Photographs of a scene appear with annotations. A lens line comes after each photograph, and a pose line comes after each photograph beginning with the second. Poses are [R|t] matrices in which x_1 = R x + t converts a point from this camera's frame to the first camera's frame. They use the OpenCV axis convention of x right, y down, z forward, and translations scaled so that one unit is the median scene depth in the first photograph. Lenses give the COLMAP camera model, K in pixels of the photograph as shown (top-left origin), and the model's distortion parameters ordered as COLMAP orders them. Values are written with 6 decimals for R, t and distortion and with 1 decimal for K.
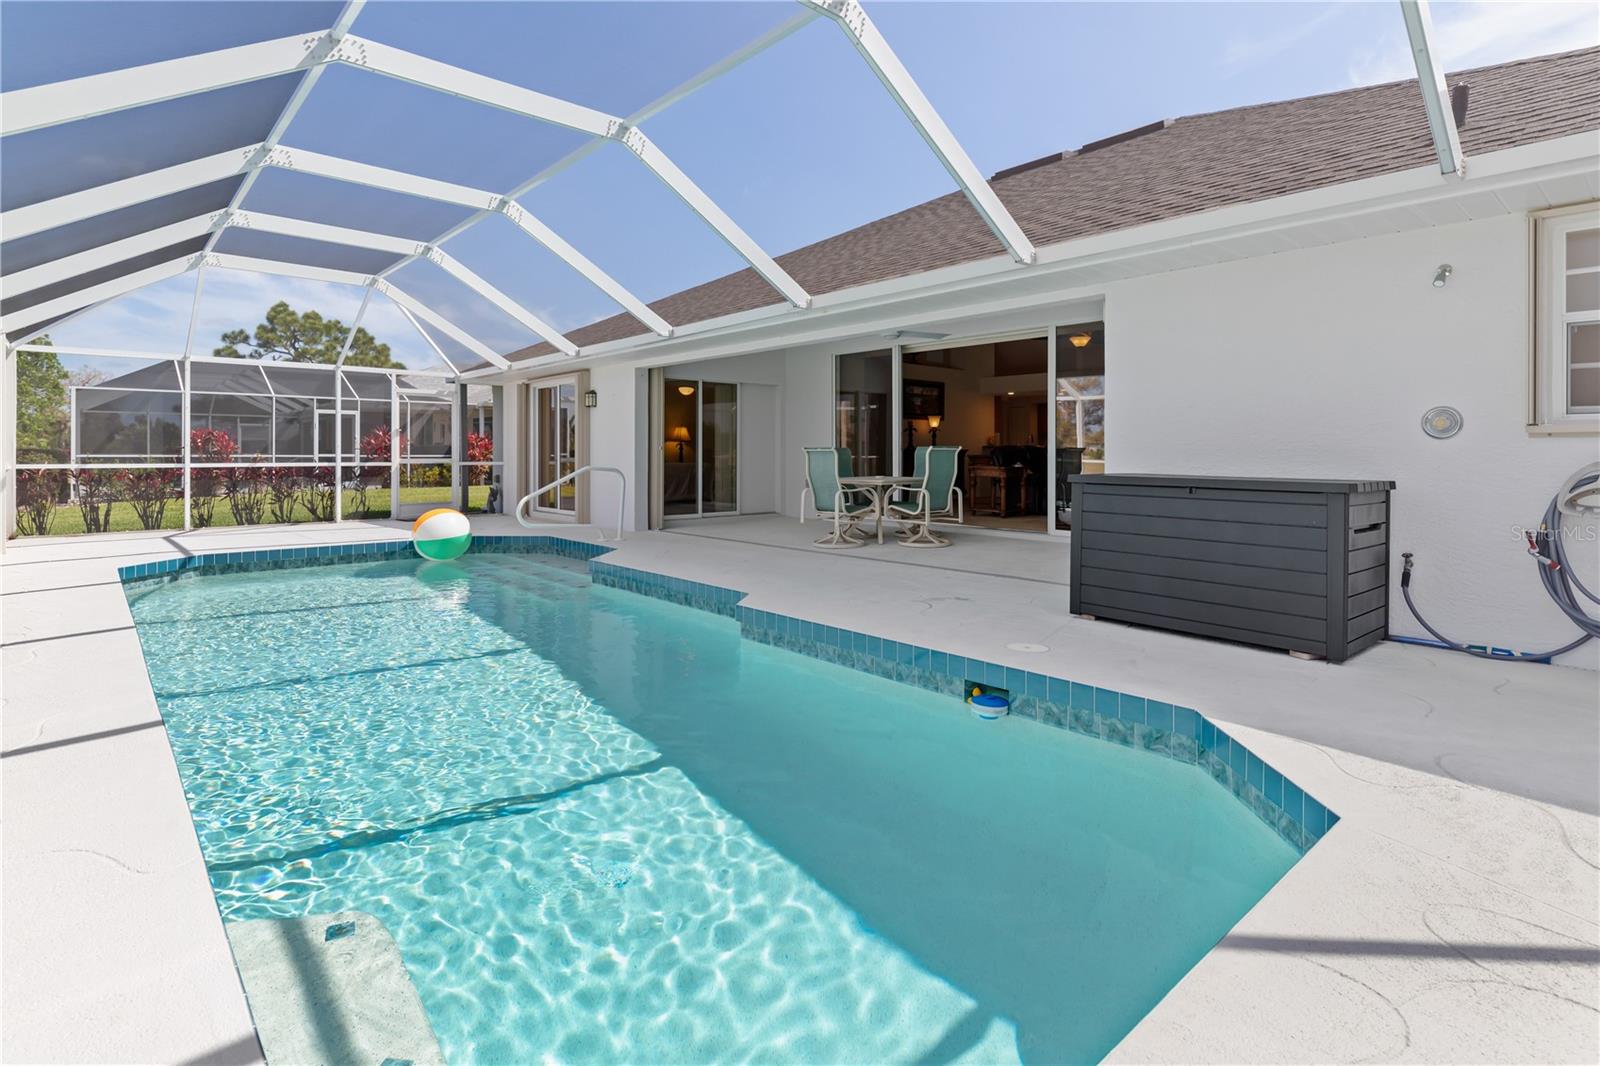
lens RADIAL K [[793.7, 0, 807.3], [0, 793.7, 456.4], [0, 0, 1]] dist [-0.000292, -0.000137]
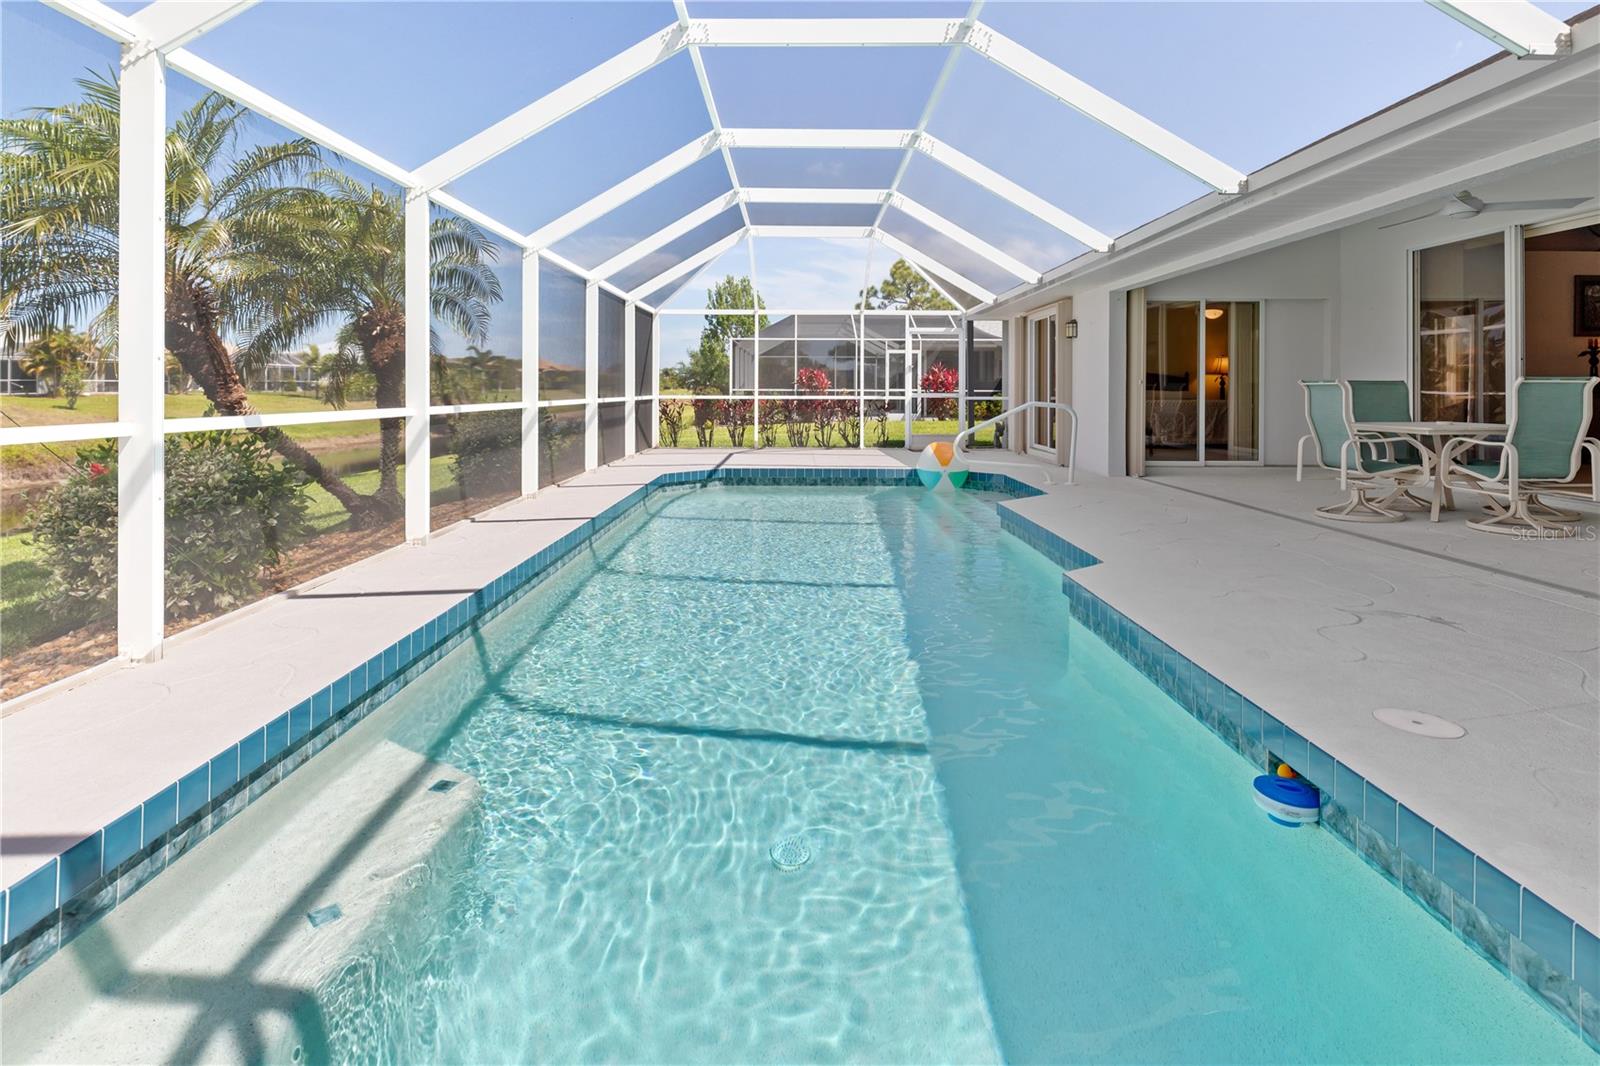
lens RADIAL K [[807.9, 0, 801.8], [0, 807.9, 385.6], [0, 0, 1]] dist [0.002830, -0.002896]
pose [[0.739170, -0.001047, -0.673518, 0.125521], [-0.004648, 0.999967, -0.006656, 0.000938], [0.673502, 0.008051, 0.739141, 0.096801]]
